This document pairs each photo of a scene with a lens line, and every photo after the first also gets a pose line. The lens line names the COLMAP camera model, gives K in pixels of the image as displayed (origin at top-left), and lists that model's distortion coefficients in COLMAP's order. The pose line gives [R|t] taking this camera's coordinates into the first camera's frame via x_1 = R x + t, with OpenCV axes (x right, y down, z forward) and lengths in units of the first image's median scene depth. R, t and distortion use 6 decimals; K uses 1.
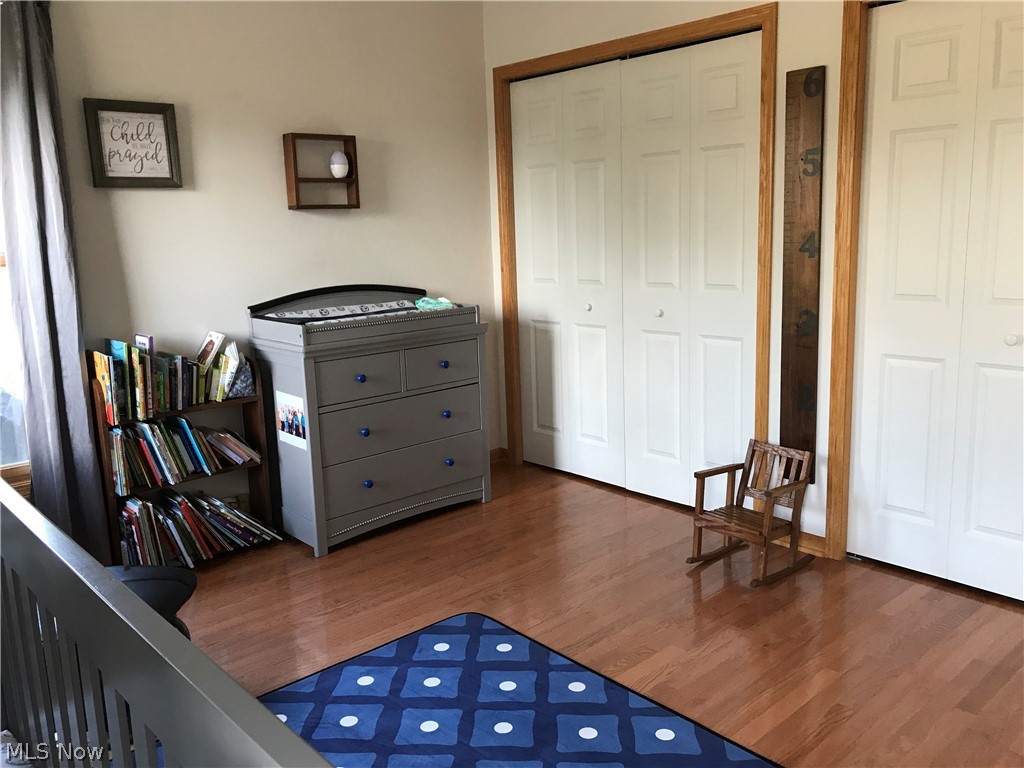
lens RADIAL K [[850.0, 0, 510.9], [0, 850.0, 381.3], [0, 0, 1]] dist [0.041409, -0.053620]
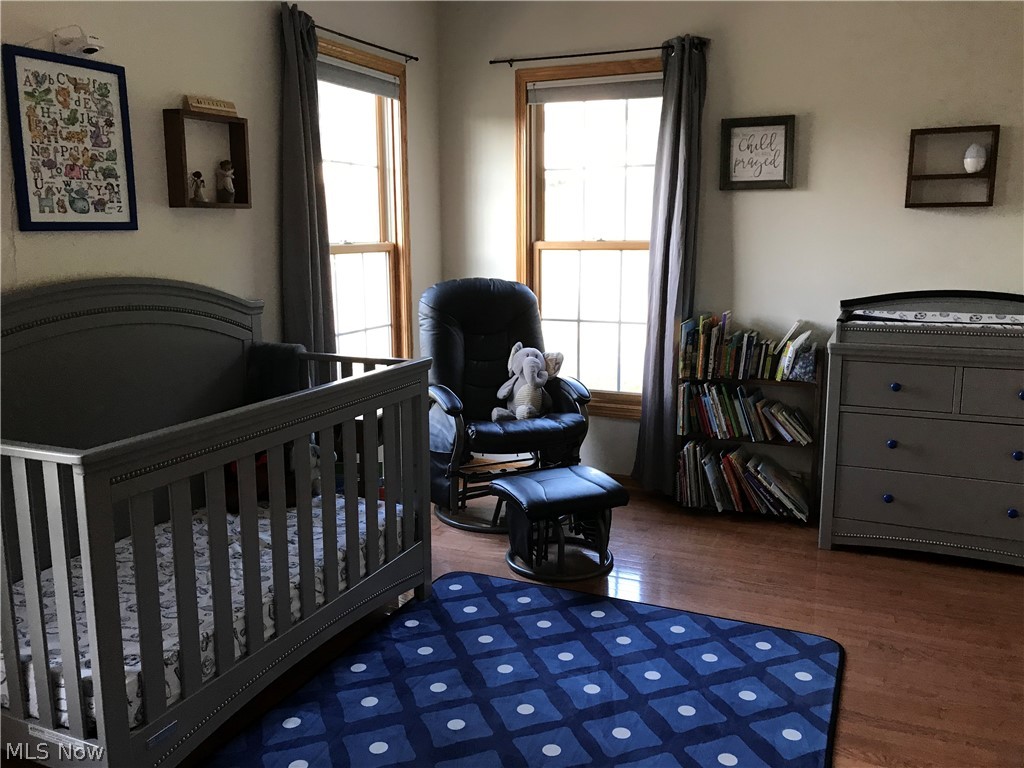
lens RADIAL K [[850.0, 0, 511.0], [0, 850.0, 381.9], [0, 0, 1]] dist [0.041409, -0.053620]
pose [[0.398452, 0.193264, -0.896597, 0.521242], [-0.176541, 0.975429, 0.131801, -0.060329], [0.900039, 0.105770, 0.422780, 0.215377]]
